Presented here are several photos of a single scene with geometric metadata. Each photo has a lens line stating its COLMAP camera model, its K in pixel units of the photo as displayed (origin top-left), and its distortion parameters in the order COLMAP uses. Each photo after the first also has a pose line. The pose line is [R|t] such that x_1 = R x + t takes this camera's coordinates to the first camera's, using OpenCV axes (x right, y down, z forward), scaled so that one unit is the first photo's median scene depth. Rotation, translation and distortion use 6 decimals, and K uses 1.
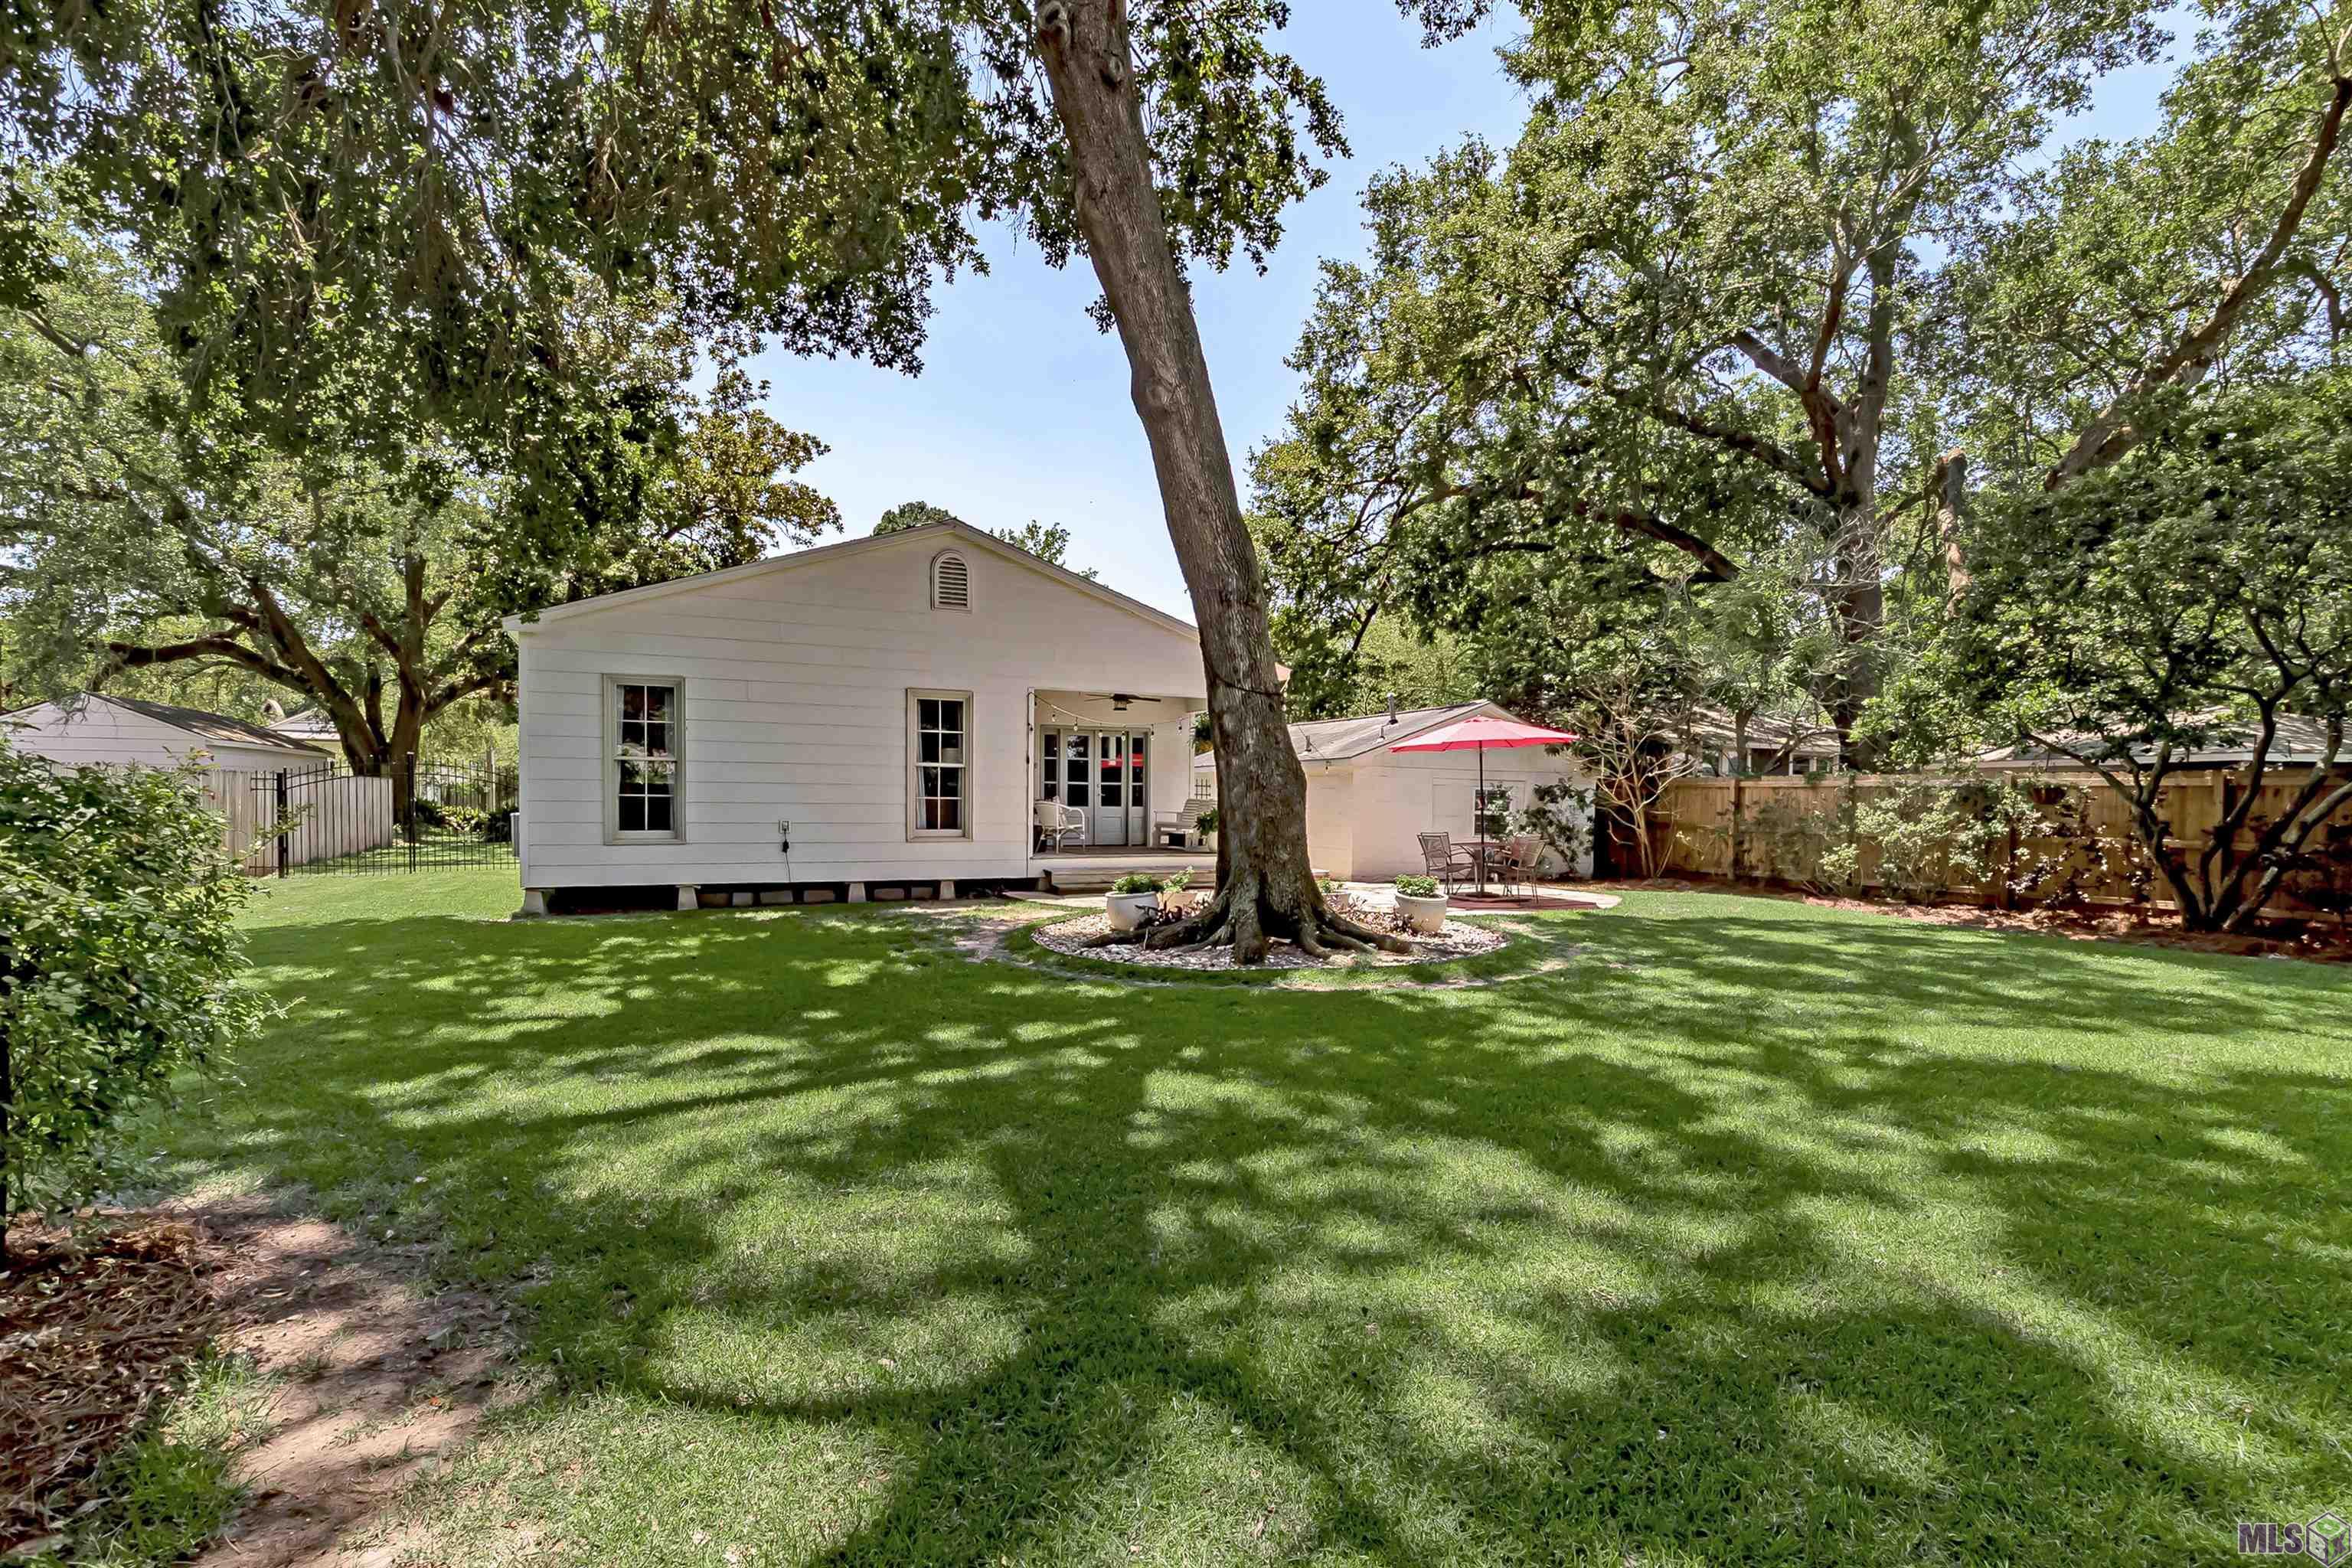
lens RADIAL K [[1080.5, 0, 1136.4], [0, 1080.5, 783.0], [0, 0, 1]] dist [0.020338, -0.000355]
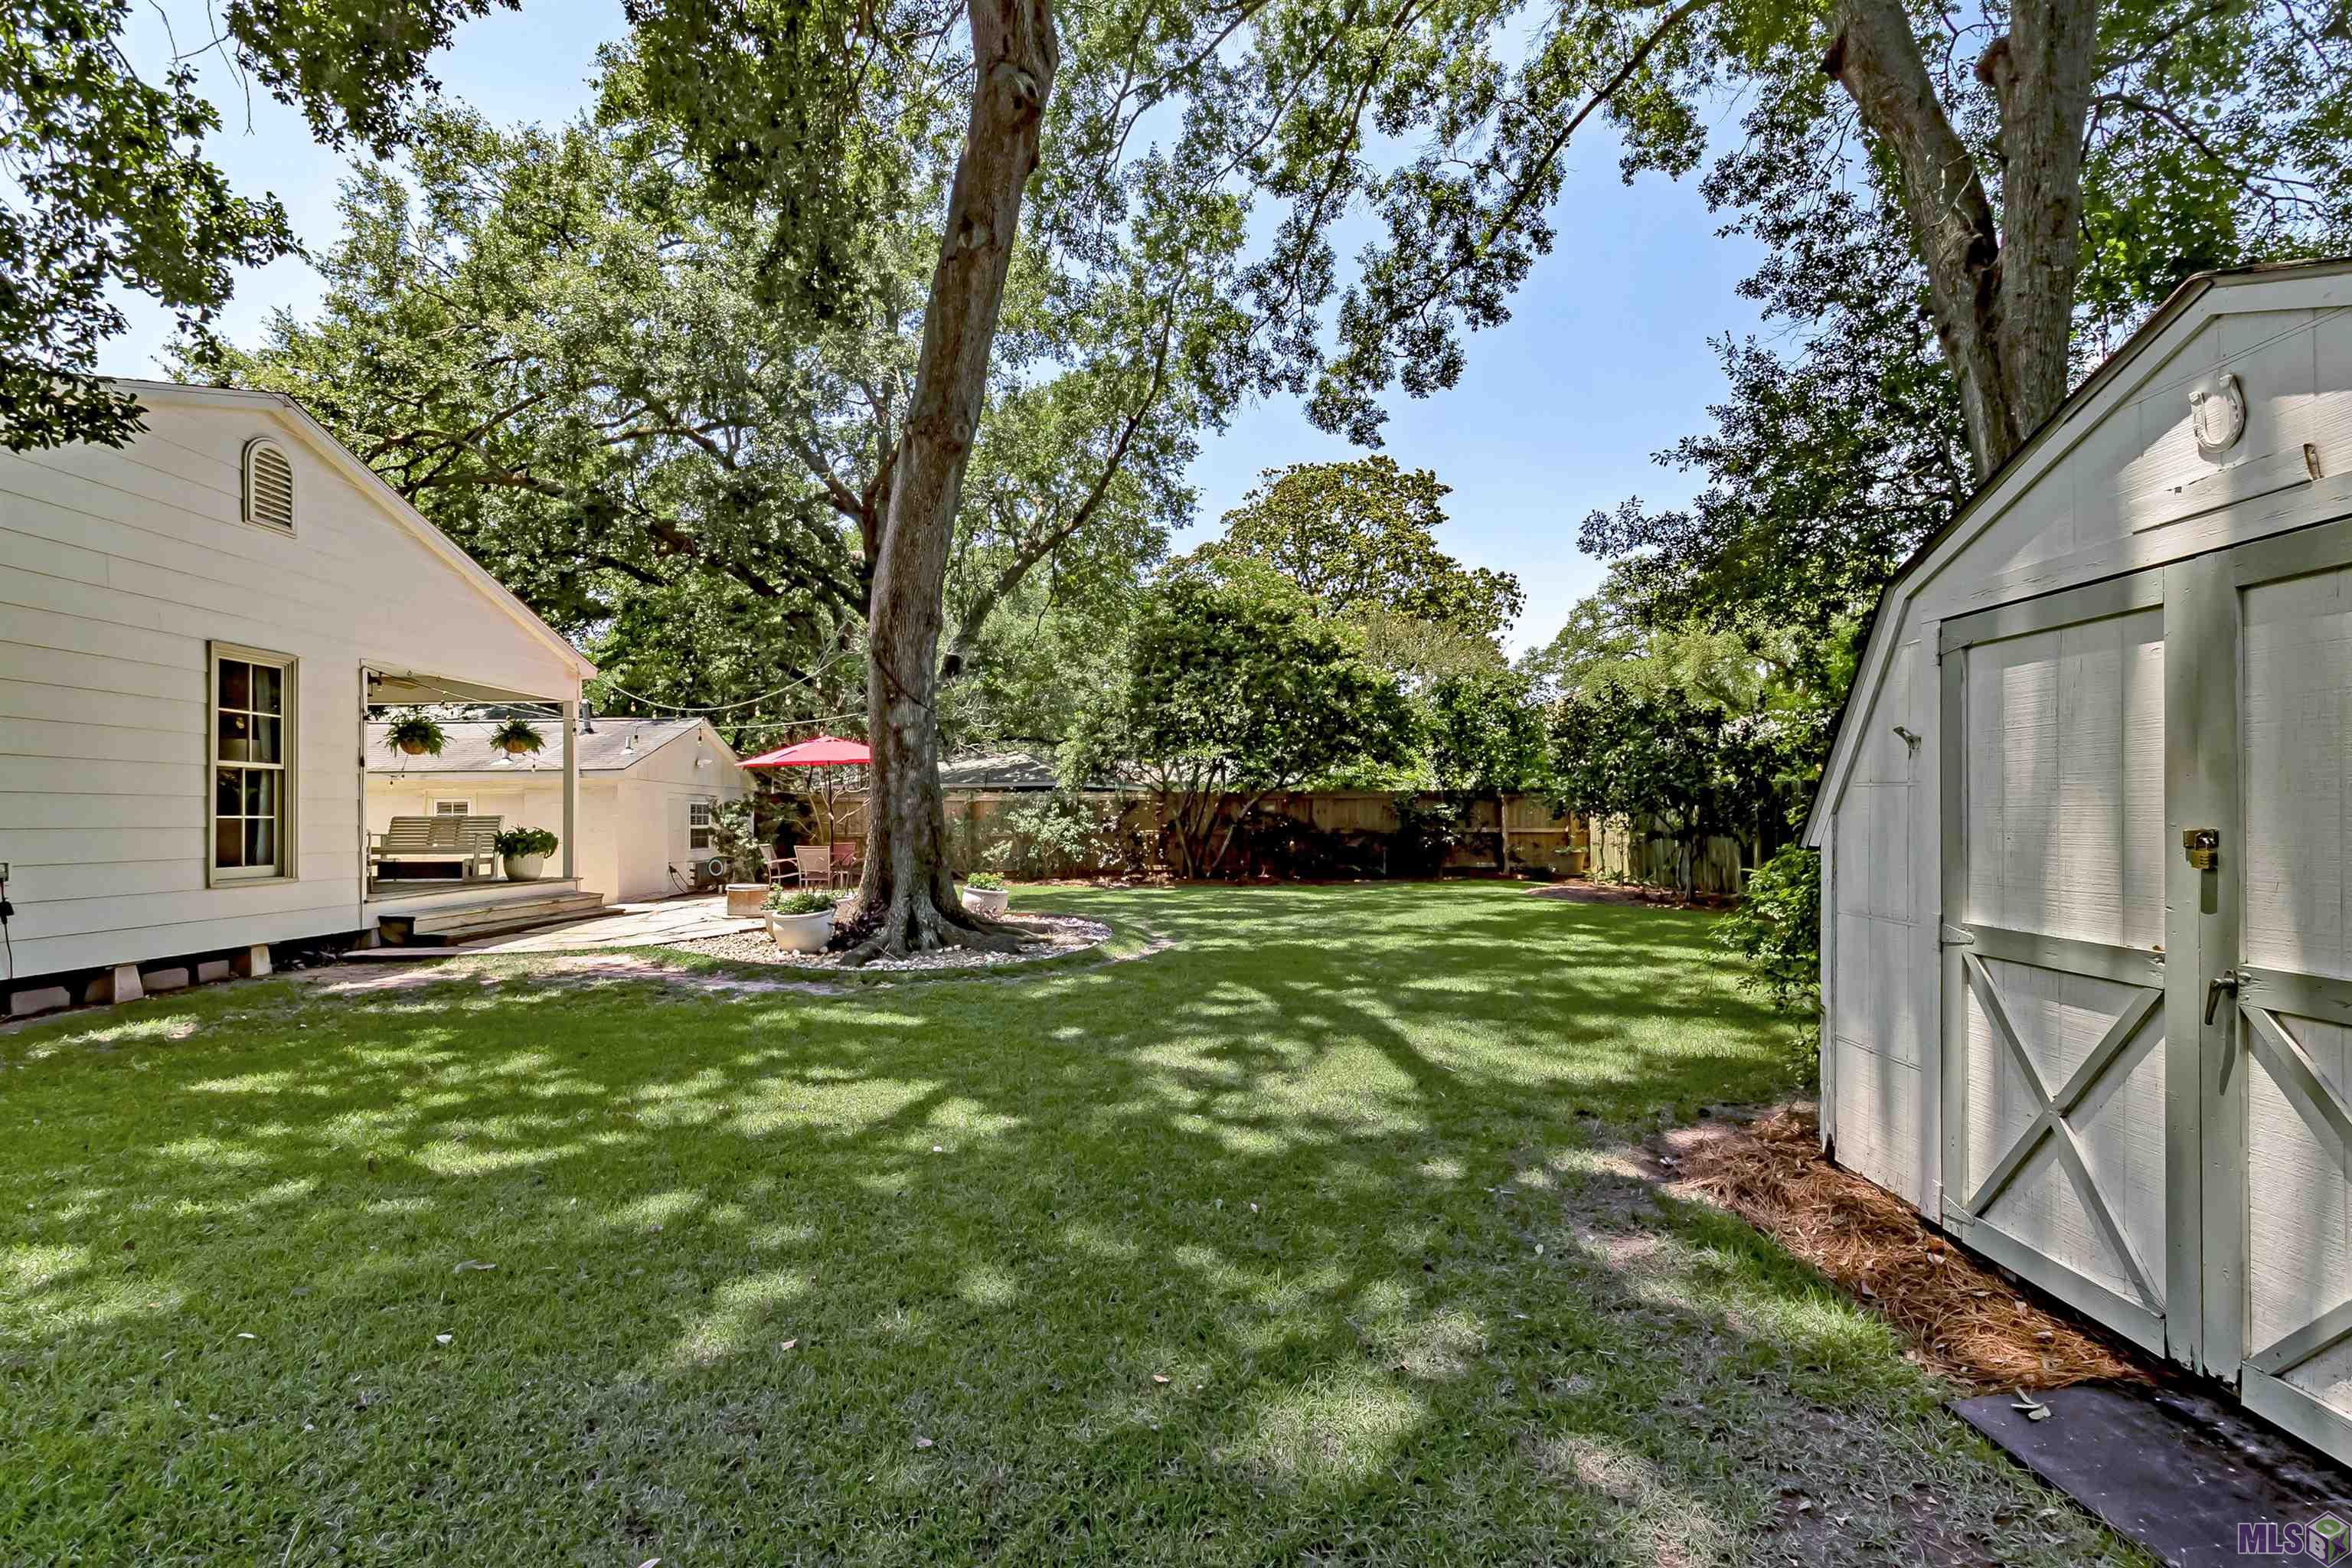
lens RADIAL K [[1021.7, 0, 1165.6], [0, 1021.7, 796.5], [0, 0, 1]] dist [-0.002466, -0.000182]
pose [[0.418054, -0.002063, 0.908420, -0.505713], [0.005072, 0.999987, -0.000064, 0.004143], [-0.908408, 0.004634, 0.418059, 0.257716]]
